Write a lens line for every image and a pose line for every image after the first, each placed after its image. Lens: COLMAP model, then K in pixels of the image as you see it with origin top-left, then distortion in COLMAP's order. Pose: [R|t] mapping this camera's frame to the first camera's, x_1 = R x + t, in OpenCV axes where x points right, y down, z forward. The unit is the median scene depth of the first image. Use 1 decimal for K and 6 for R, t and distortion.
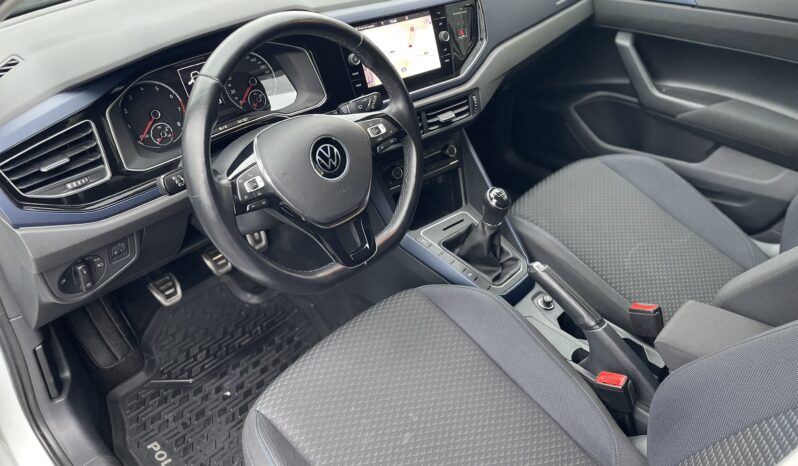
lens RADIAL K [[589.4, 0, 399.0], [0, 589.4, 233.0], [0, 0, 1]] dist [0.075040, -0.115011]
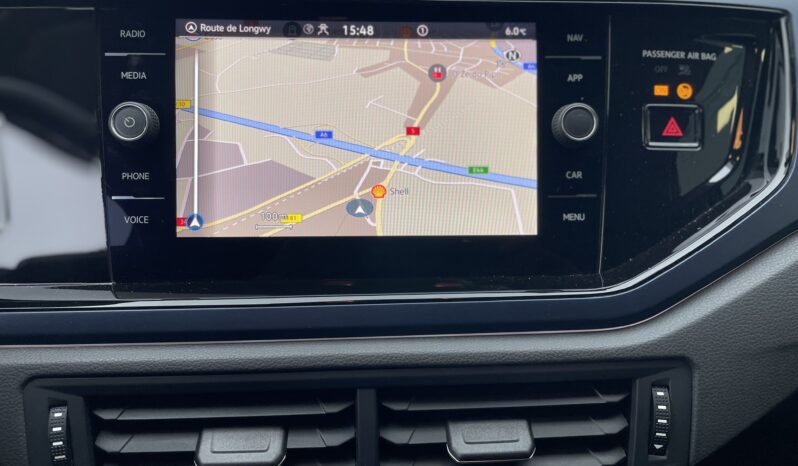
lens RADIAL K [[589.4, 0, 399.0], [0, 589.4, 233.0], [0, 0, 1]] dist [0.075040, -0.115011]
pose [[0.822899, 0.195779, -0.533392, 0.158550], [-0.338746, 0.922726, -0.183923, -0.218099], [0.456167, 0.332034, 0.825630, 0.778719]]
